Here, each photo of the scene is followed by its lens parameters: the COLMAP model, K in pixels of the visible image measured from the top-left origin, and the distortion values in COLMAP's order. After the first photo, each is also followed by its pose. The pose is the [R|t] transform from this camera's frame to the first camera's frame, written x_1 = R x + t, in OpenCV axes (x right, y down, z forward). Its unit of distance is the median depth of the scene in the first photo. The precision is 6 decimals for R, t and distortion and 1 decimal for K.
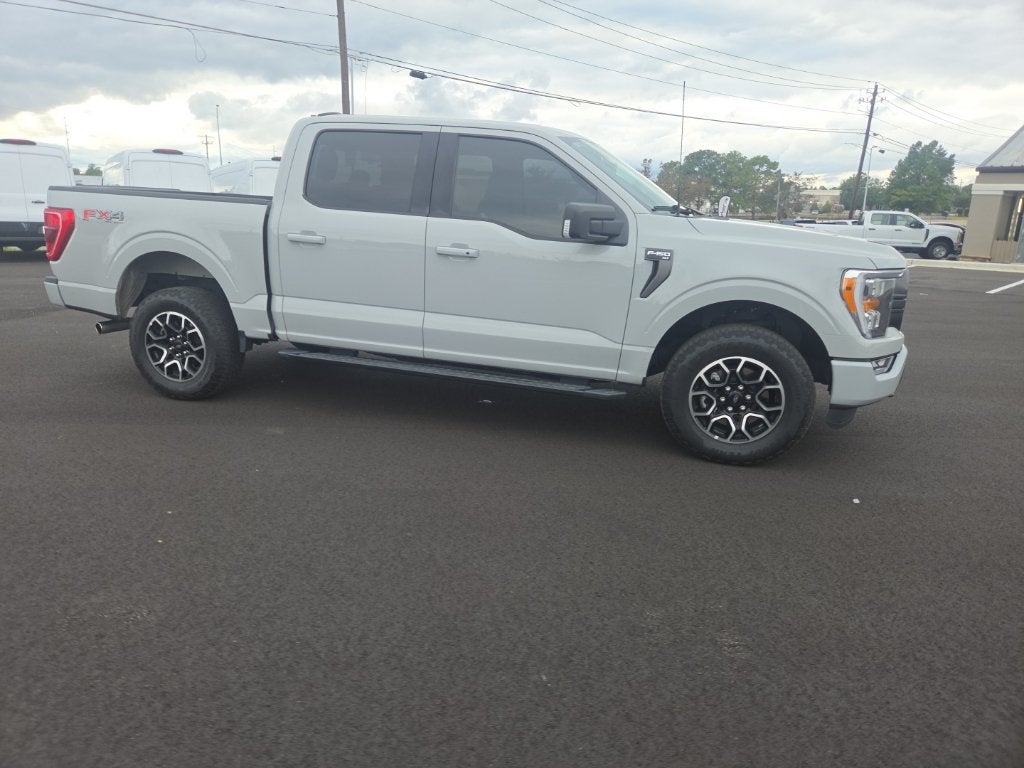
lens RADIAL K [[678.2, 0, 501.7], [0, 678.2, 379.3], [0, 0, 1]] dist [0.071022, -0.059170]
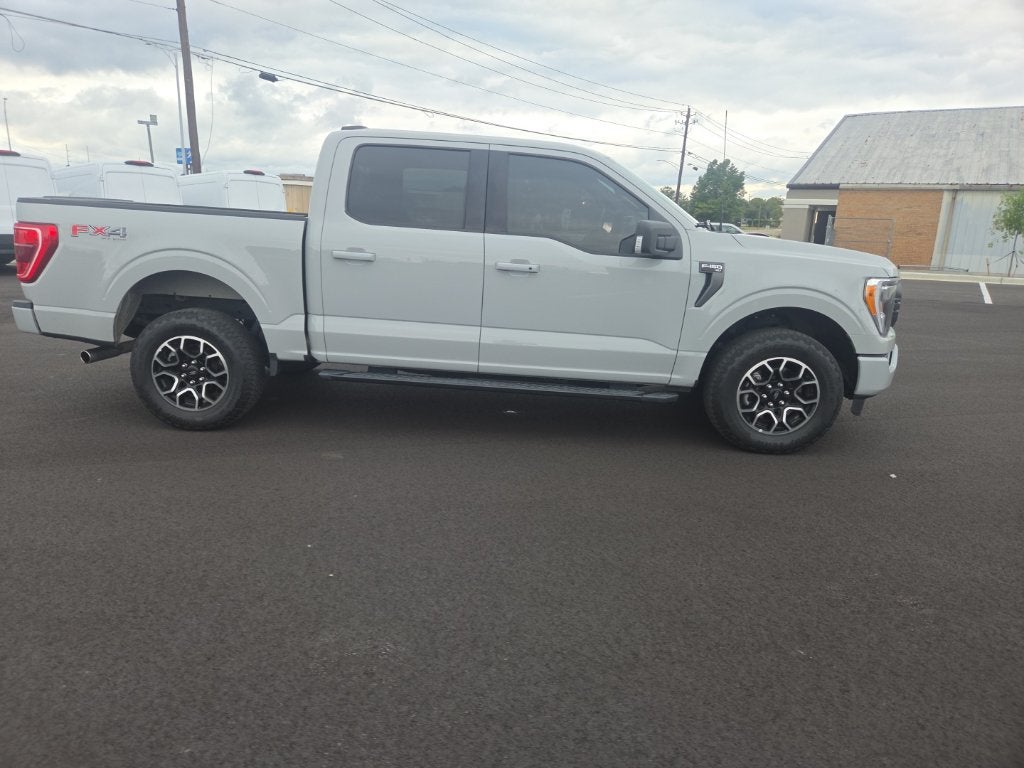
lens RADIAL K [[678.7, 0, 502.1], [0, 678.7, 383.8], [0, 0, 1]] dist [0.071286, -0.060633]
pose [[0.972236, -0.052482, 0.228040, -0.316448], [0.053807, 0.998551, 0.000407, -0.012834], [-0.227731, 0.011875, 0.973652, 0.008194]]
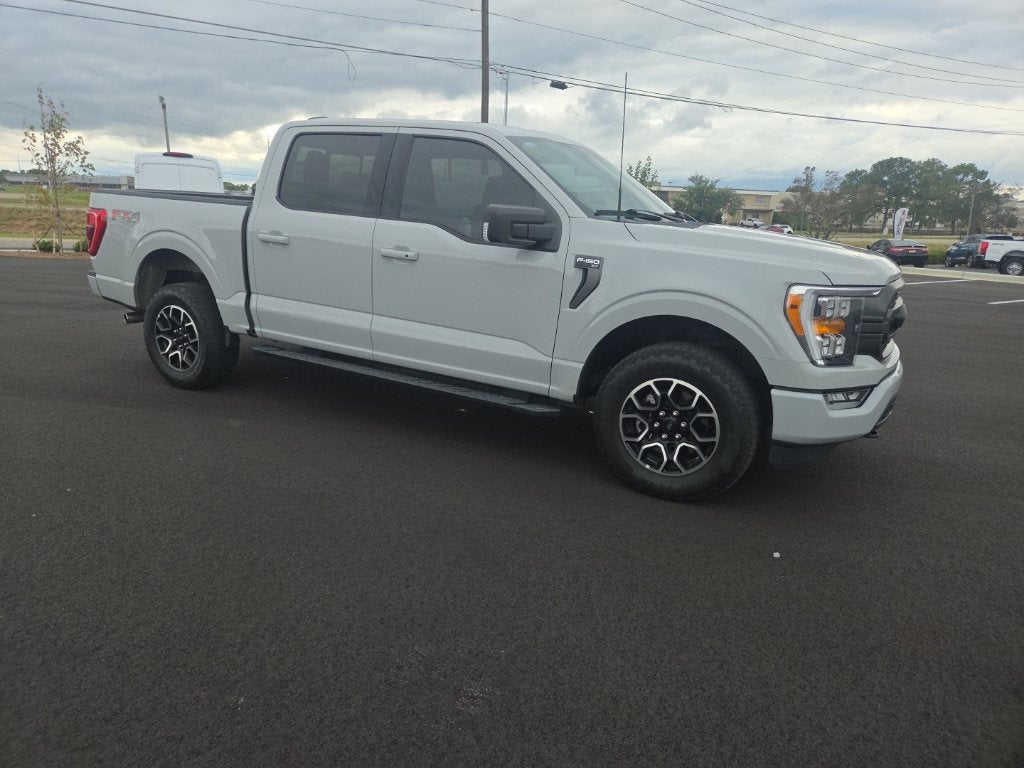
lens RADIAL K [[678.7, 0, 502.1], [0, 678.7, 383.8], [0, 0, 1]] dist [0.071286, -0.060633]
pose [[0.974230, 0.063850, -0.216330, 0.288704], [-0.065790, 0.997832, -0.001769, -0.008783], [0.215748, 0.015955, 0.976319, 0.073669]]
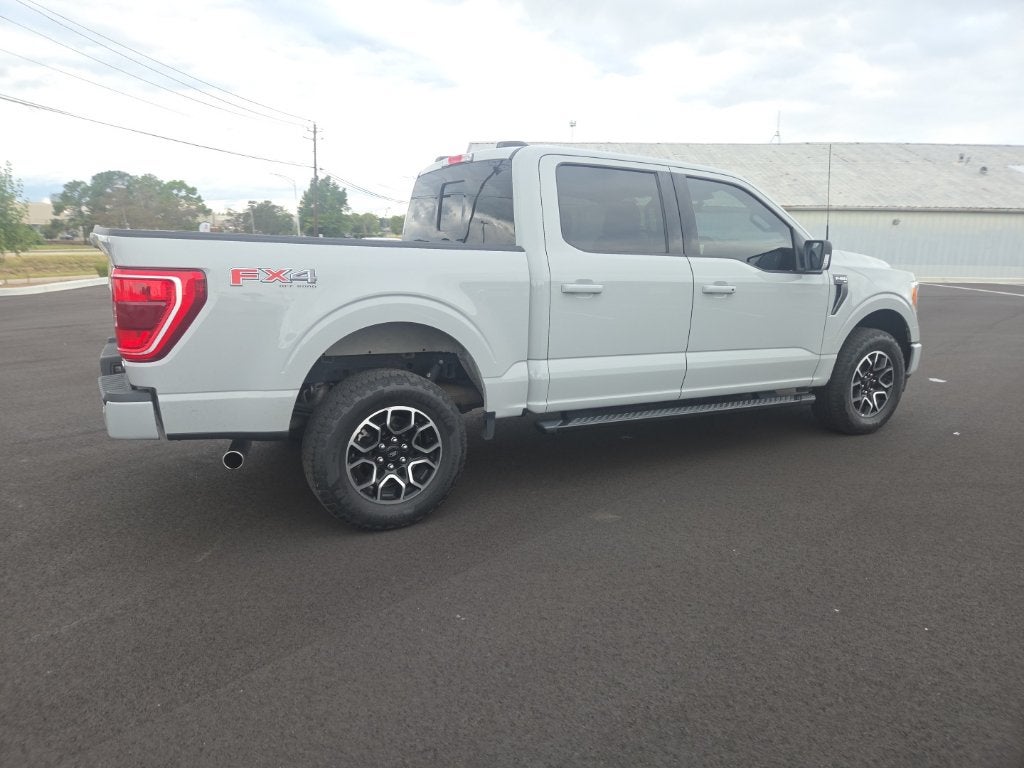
lens RADIAL K [[678.2, 0, 501.7], [0, 678.2, 379.3], [0, 0, 1]] dist [0.071022, -0.059170]
pose [[0.706261, -0.160833, 0.689441, -0.981835], [0.184606, 0.981999, 0.039971, -0.148814], [-0.683459, 0.099045, 0.723239, 0.469670]]
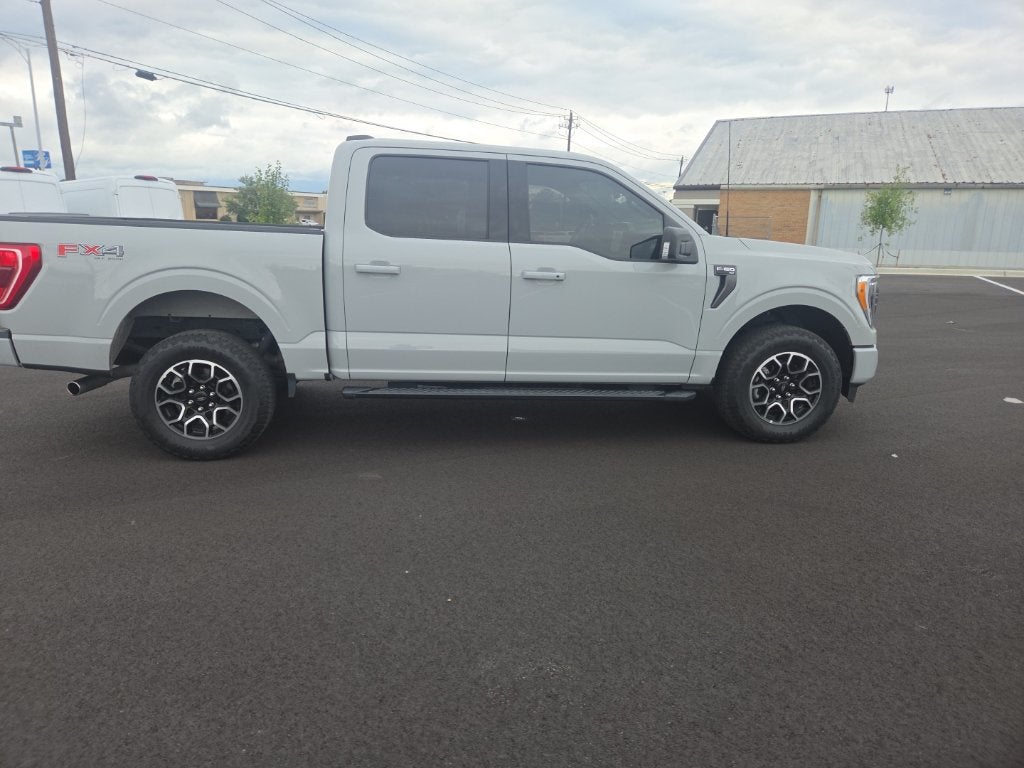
lens RADIAL K [[678.2, 0, 501.7], [0, 678.2, 379.3], [0, 0, 1]] dist [0.071022, -0.059170]
pose [[0.920792, -0.102483, 0.376351, -0.507037], [0.108655, 0.994068, 0.004854, -0.040683], [-0.374616, 0.036423, 0.926464, 0.068150]]
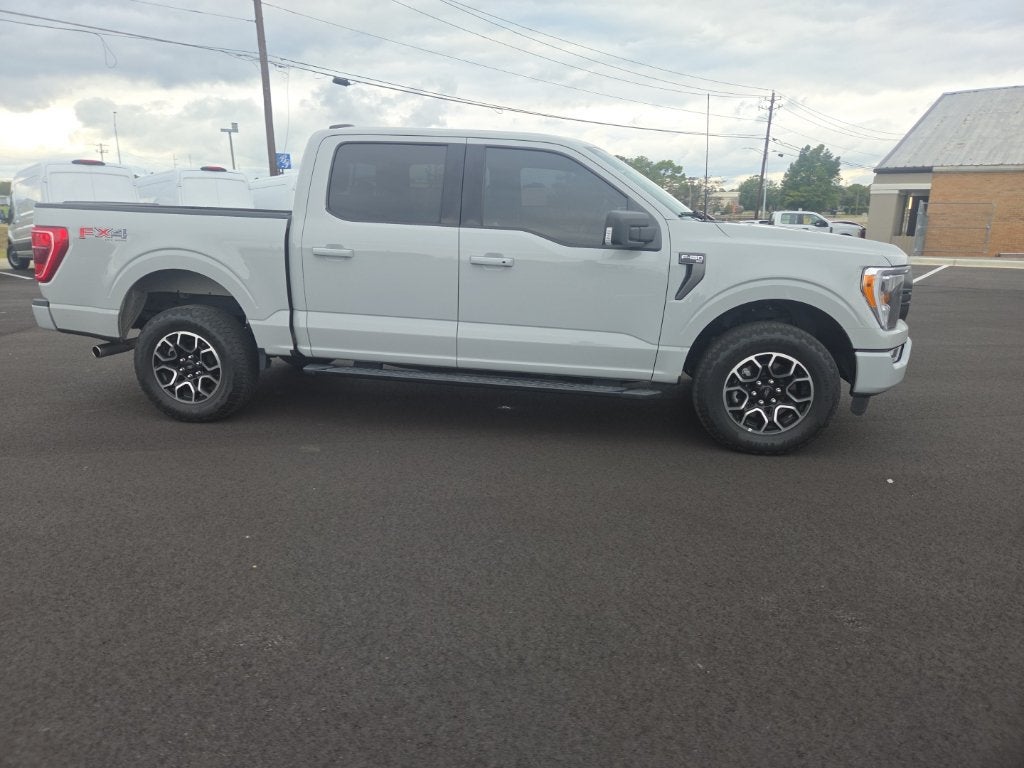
lens RADIAL K [[678.2, 0, 501.7], [0, 678.2, 379.3], [0, 0, 1]] dist [0.071022, -0.059170]
pose [[0.992526, -0.047359, 0.112471, -0.165791], [0.048260, 0.998821, -0.005305, -0.005277], [-0.112087, 0.010693, 0.993641, -0.006461]]
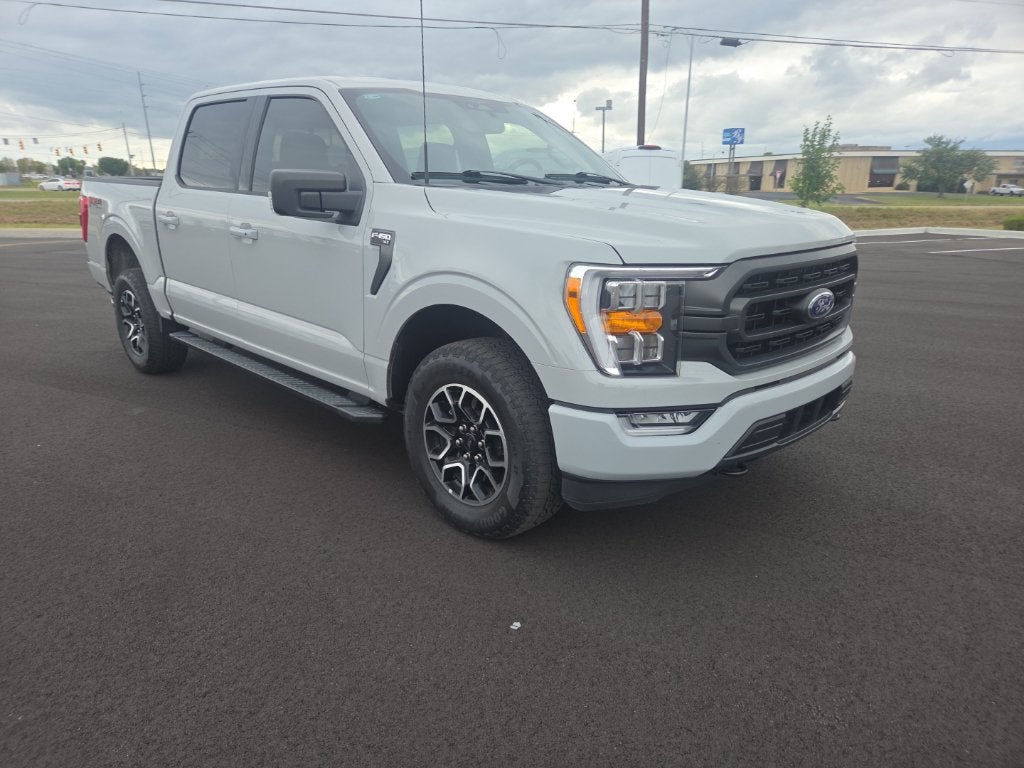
lens RADIAL K [[680.1, 0, 504.9], [0, 680.1, 400.4], [0, 0, 1]] dist [0.068058, -0.058893]
pose [[0.877819, 0.114078, -0.465210, 0.635936], [-0.094002, 0.993367, 0.066218, -0.059786], [0.469678, -0.014397, 0.882720, 0.352797]]
